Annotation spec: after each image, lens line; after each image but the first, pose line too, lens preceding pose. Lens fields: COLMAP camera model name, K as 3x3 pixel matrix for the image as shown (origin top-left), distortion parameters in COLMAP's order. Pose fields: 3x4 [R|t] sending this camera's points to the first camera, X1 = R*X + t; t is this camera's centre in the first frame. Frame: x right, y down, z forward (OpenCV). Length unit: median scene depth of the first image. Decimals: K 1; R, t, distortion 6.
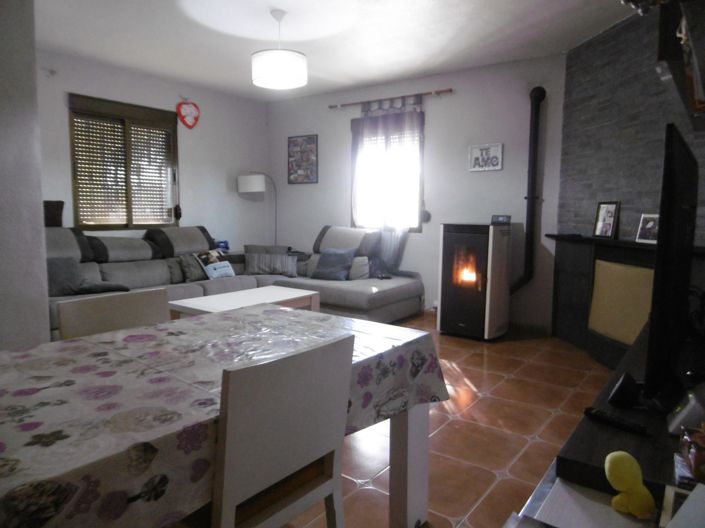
lens RADIAL K [[494.2, 0, 350.4], [0, 494.2, 263.3], [0, 0, 1]] dist [-0.021335, -0.001501]
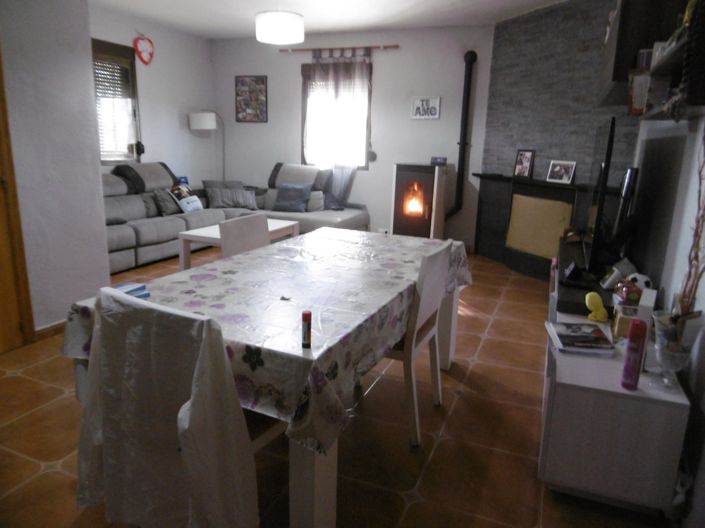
lens RADIAL K [[494.2, 0, 352.6], [0, 494.2, 263.7], [0, 0, 1]] dist [-0.021335, -0.001501]
pose [[0.969205, -0.036816, 0.243487, -0.203352], [0.003656, 0.990804, 0.135259, -0.001792], [-0.246228, -0.130203, 0.960427, -0.155112]]
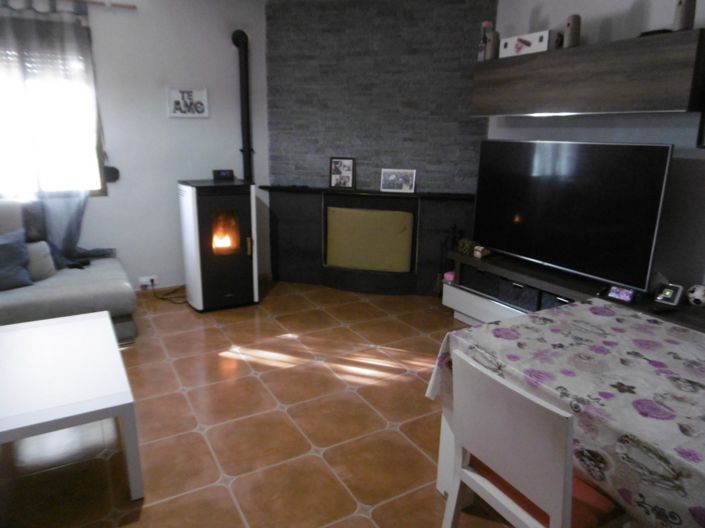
lens RADIAL K [[494.2, 0, 350.6], [0, 494.2, 266.1], [0, 0, 1]] dist [-0.021335, -0.001501]
pose [[0.397704, -0.237747, 0.886176, -0.444979], [0.084585, 0.971232, 0.222605, -0.103727], [-0.913607, -0.013574, 0.406372, 0.386914]]
